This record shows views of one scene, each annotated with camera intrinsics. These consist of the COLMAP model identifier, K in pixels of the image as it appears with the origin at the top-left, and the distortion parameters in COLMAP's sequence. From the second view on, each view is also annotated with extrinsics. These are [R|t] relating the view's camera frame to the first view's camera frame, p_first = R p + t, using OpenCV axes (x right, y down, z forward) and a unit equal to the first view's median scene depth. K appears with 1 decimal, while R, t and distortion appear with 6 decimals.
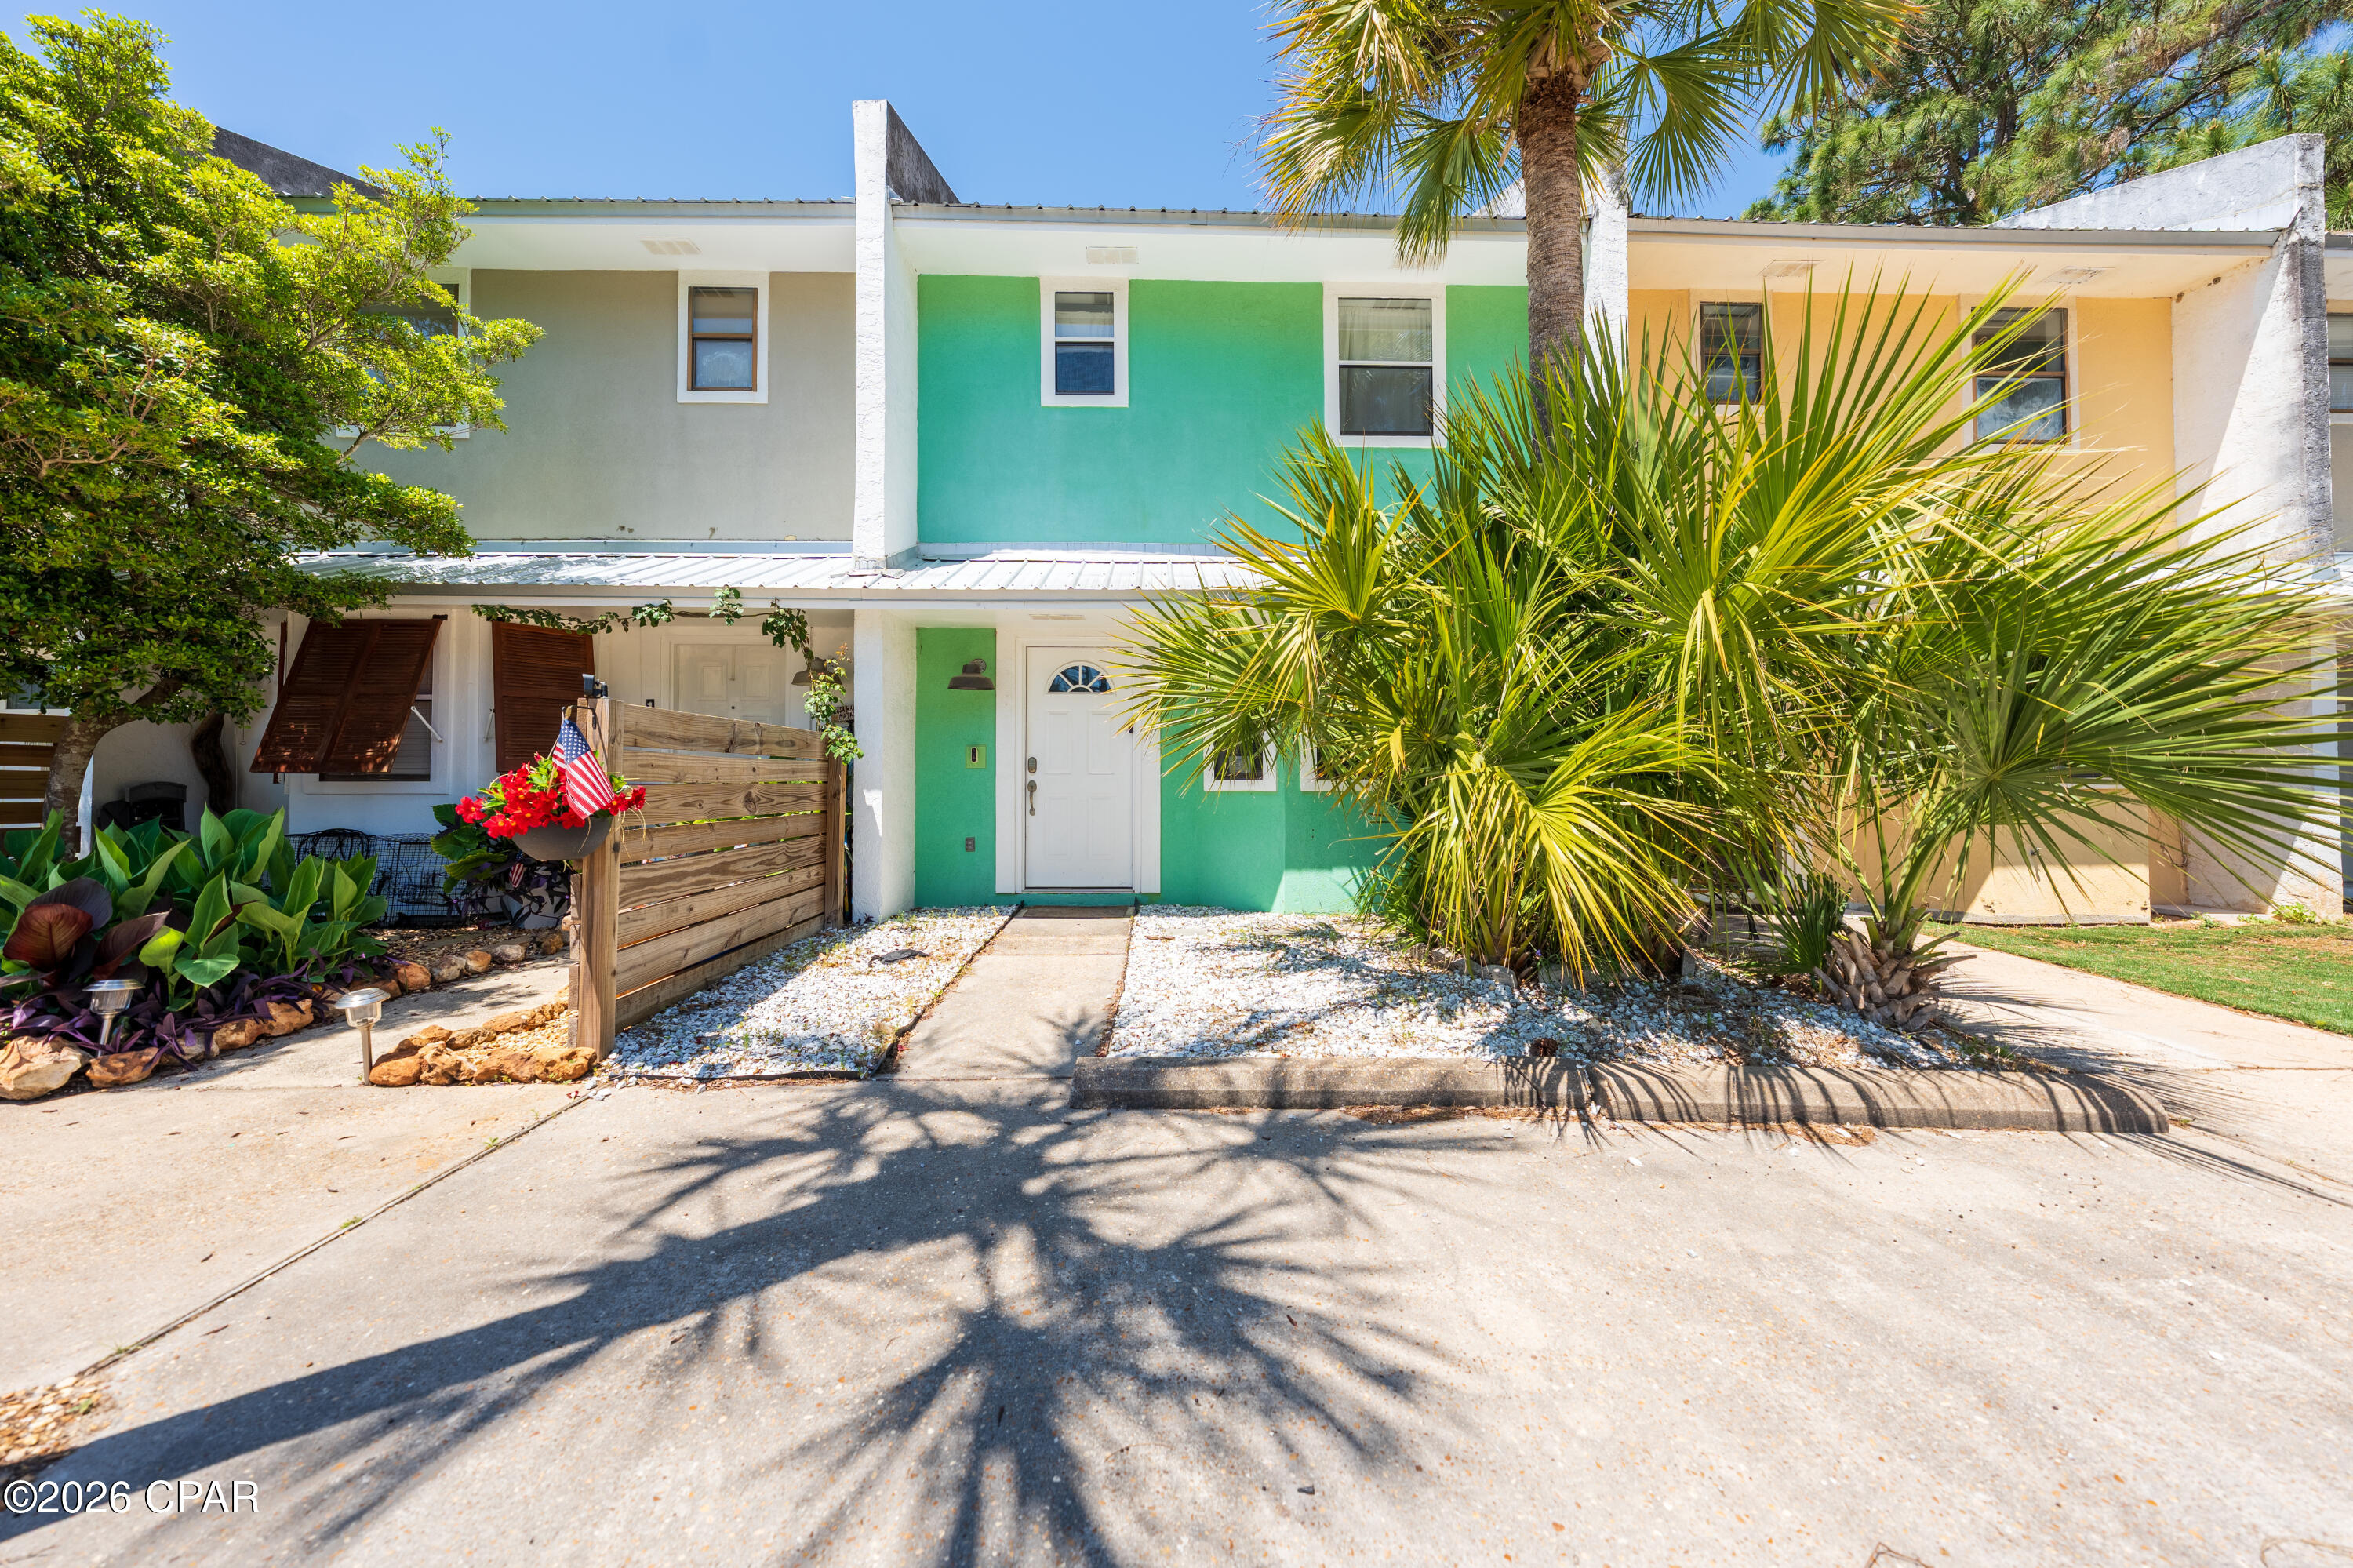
lens RADIAL K [[796.1, 0, 1176.8], [0, 796.1, 779.8], [0, 0, 1]] dist [-0.003084, 0.000967]
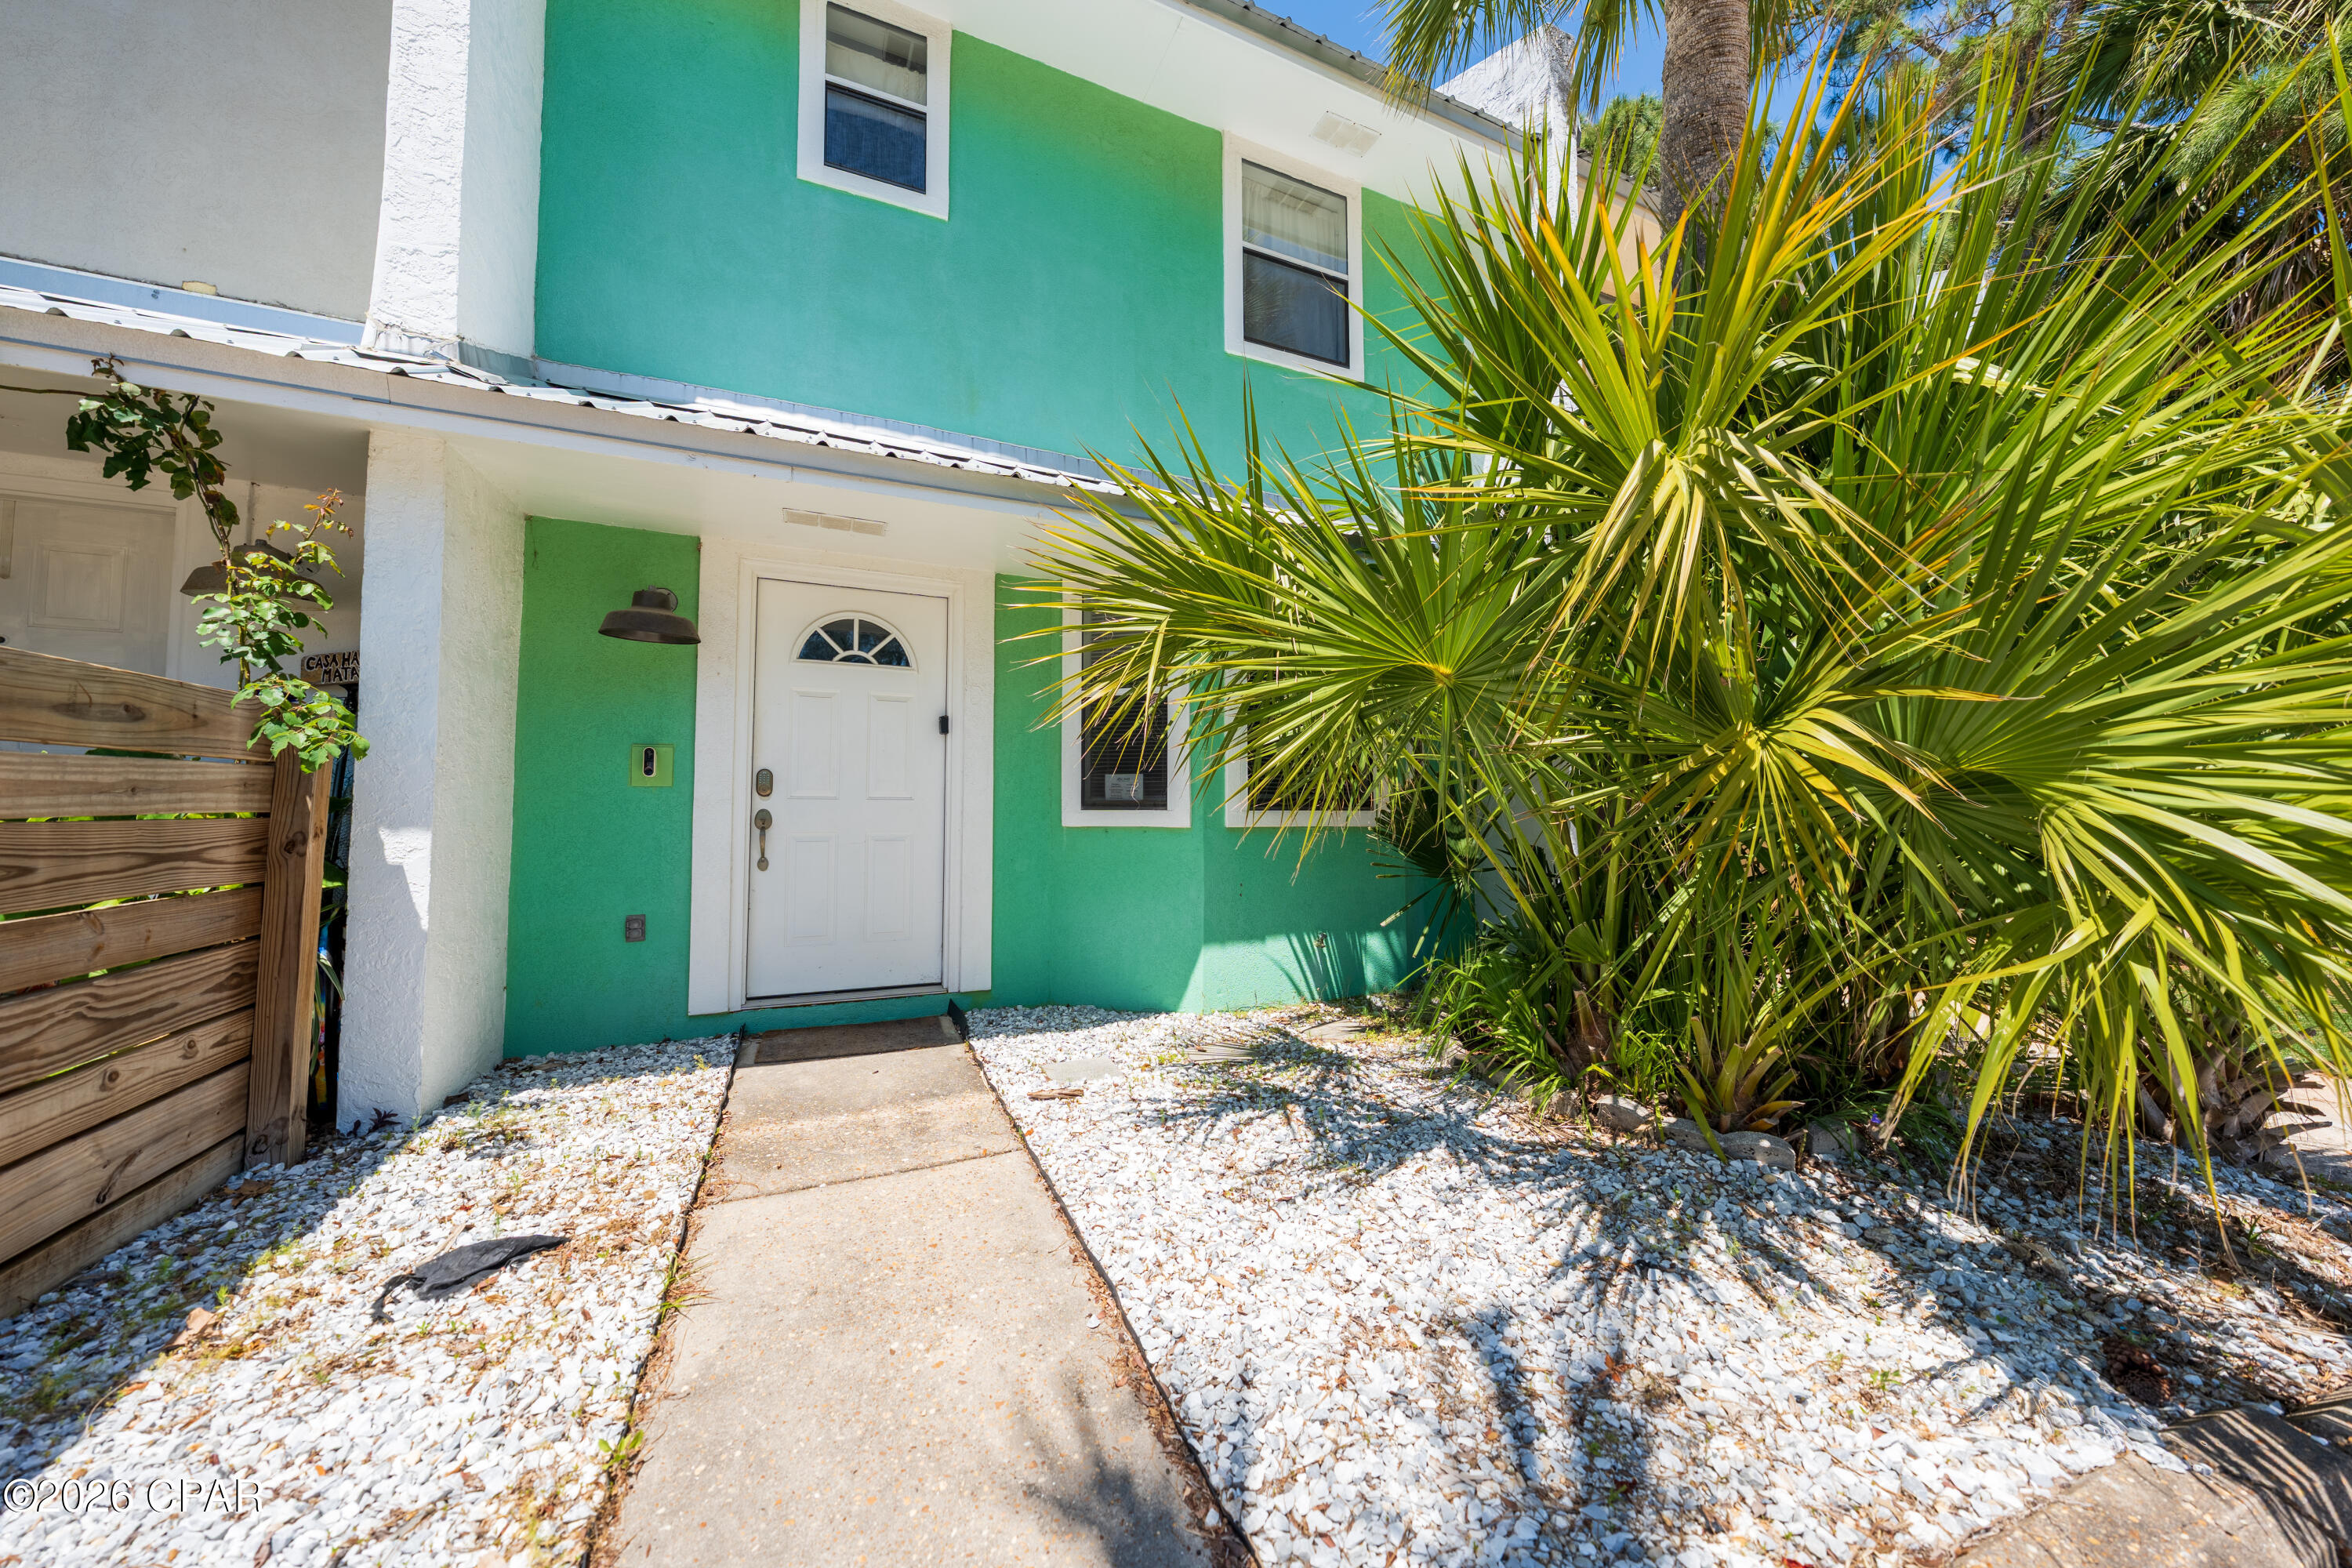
lens RADIAL K [[795.8, 0, 1164.3], [0, 795.8, 775.9], [0, 0, 1]] dist [-0.003084, 0.000967]
pose [[0.922186, 0.018539, 0.386302, -0.148026], [-0.005851, 0.999405, -0.033995, -0.005489], [-0.386702, 0.029090, 0.921746, 0.386667]]
